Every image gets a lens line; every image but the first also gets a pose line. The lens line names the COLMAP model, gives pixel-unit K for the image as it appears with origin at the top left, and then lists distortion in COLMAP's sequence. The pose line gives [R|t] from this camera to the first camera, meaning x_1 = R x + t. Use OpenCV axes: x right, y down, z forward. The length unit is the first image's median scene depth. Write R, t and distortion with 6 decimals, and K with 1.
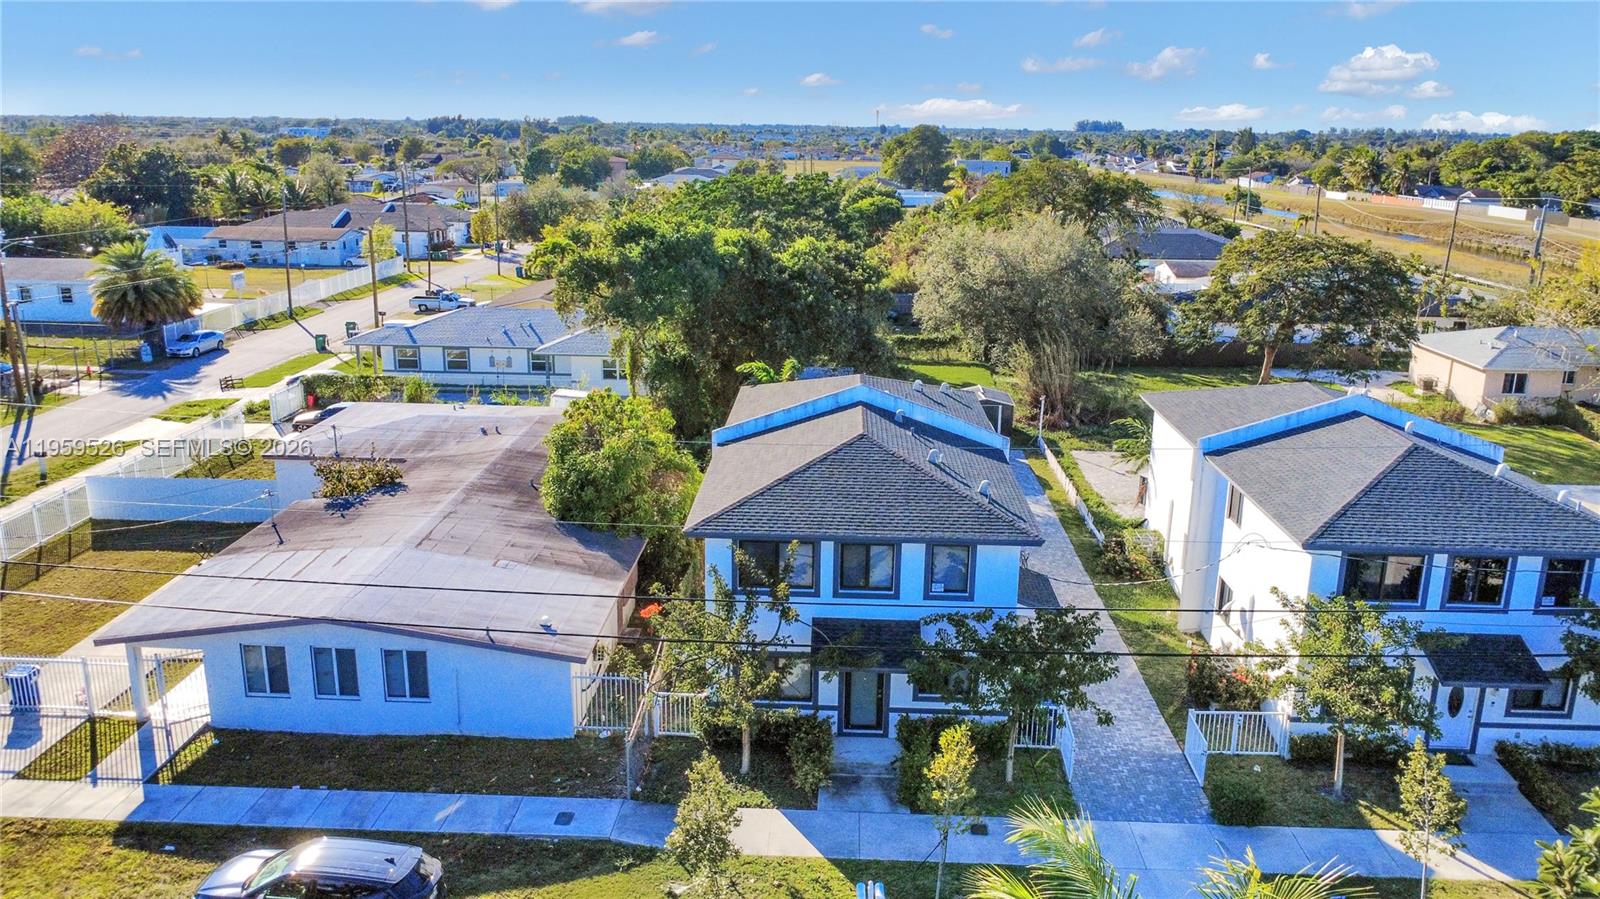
lens RADIAL K [[1220.6, 0, 811.3], [0, 1220.6, 444.4], [0, 0, 1]] dist [0.008720, -0.009957]
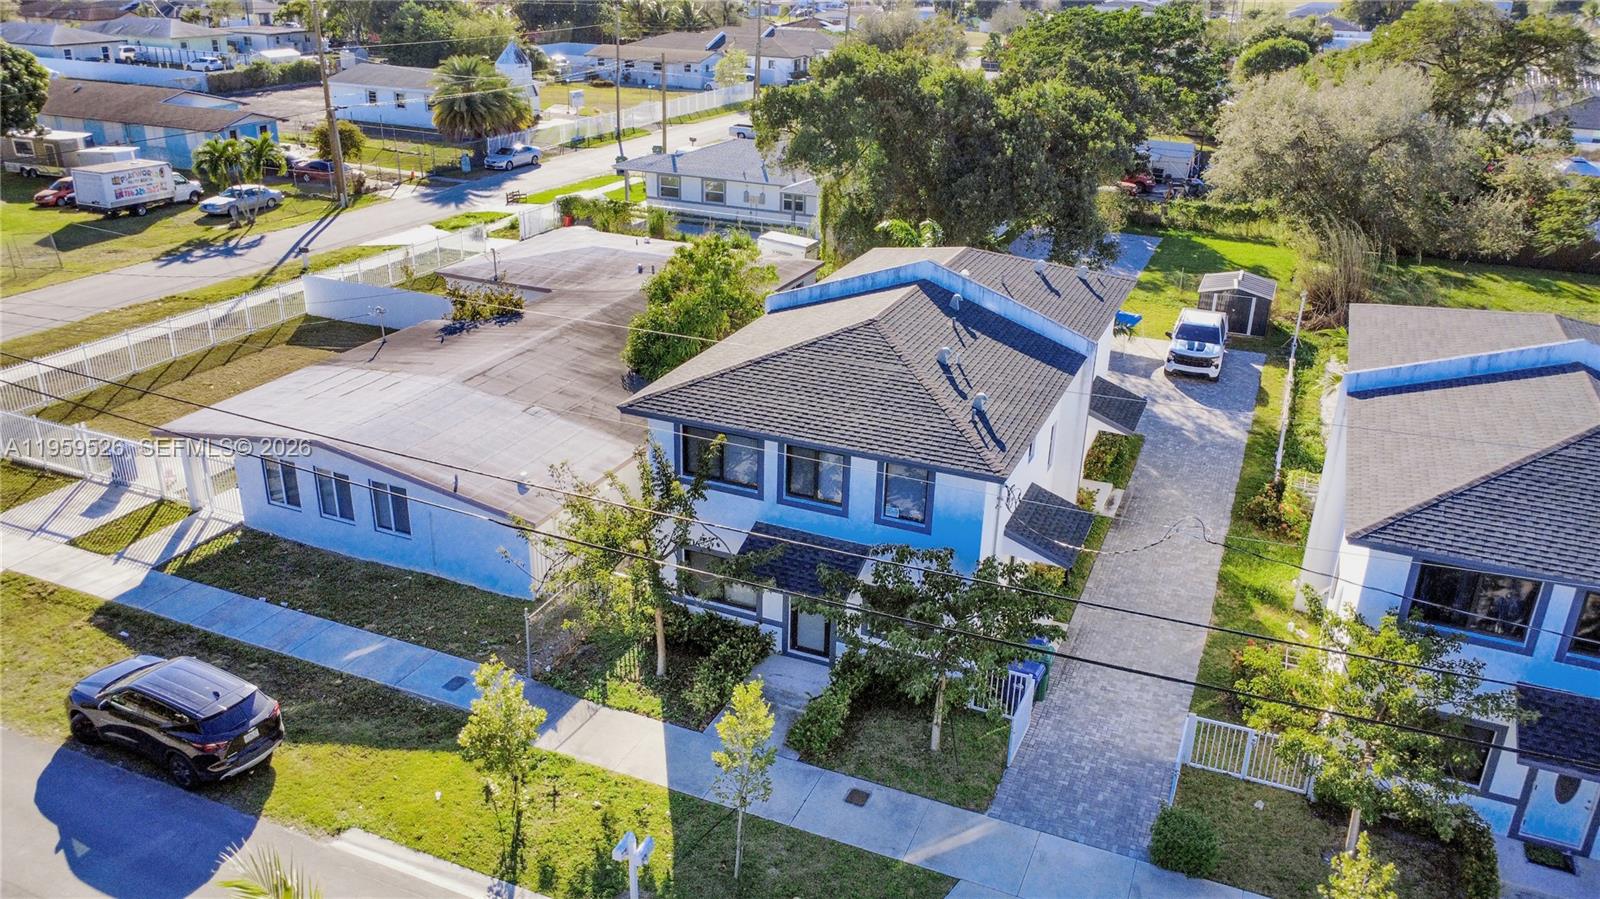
lens RADIAL K [[1220.6, 0, 806.8], [0, 1220.6, 450.5], [0, 0, 1]] dist [0.008720, -0.009957]
pose [[0.932721, 0.147891, -0.328877, 0.223355], [-0.103147, 0.983343, 0.149659, -0.031491], [0.345532, -0.105668, 0.932439, 0.136249]]
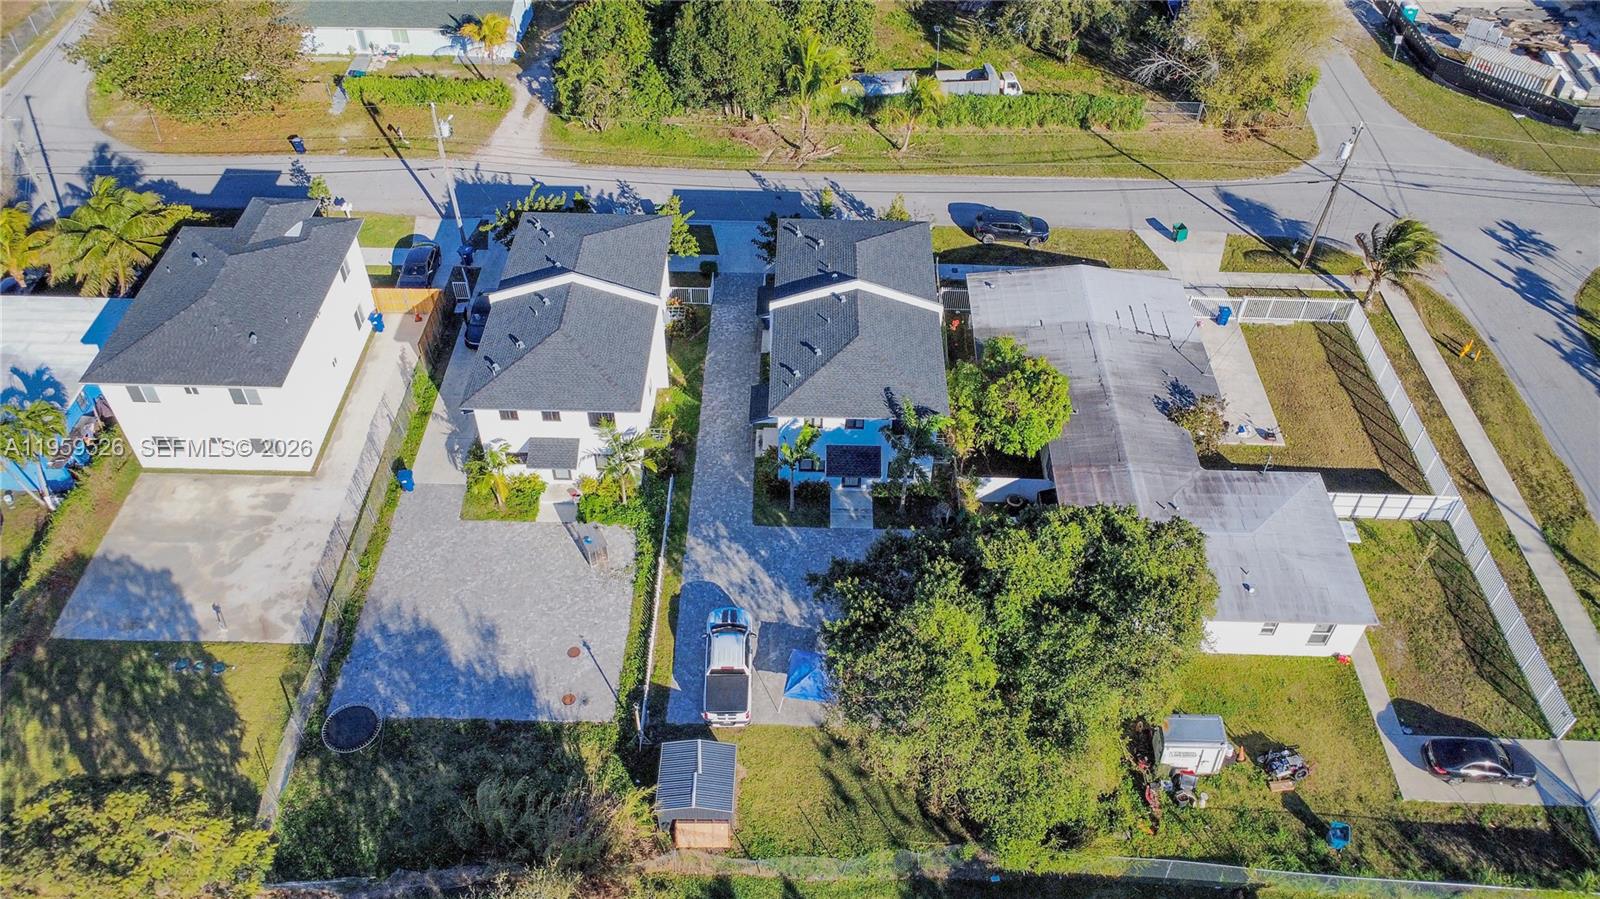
lens RADIAL K [[1220.6, 0, 795.2], [0, 1220.6, 446.0], [0, 0, 1]] dist [0.008720, -0.009957]
pose [[-0.999698, -0.009429, -0.022704, 0.137725], [-0.024278, 0.523795, 0.851498, -1.165146], [0.003864, 0.851792, -0.523866, 1.770552]]
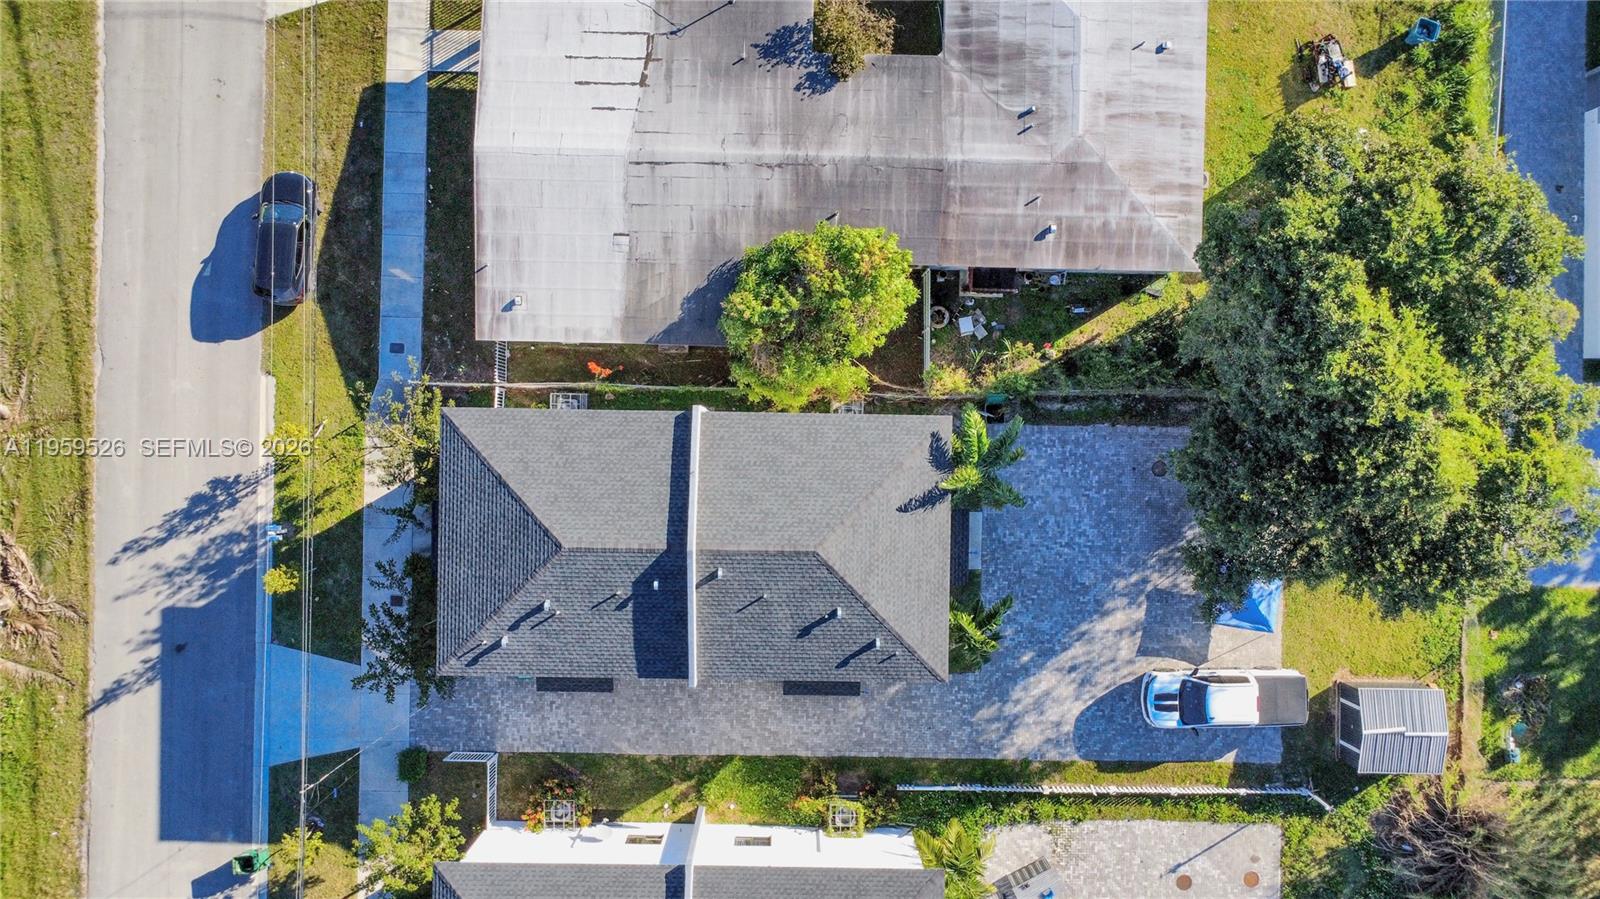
lens RADIAL K [[1220.6, 0, 795.7], [0, 1220.6, 457.9], [0, 0, 1]] dist [0.008720, -0.009957]
pose [[0.011533, 0.999900, -0.008231, -0.023029], [-0.256234, 0.010912, 0.966553, -0.902102], [0.966546, -0.009039, 0.256335, 0.702090]]
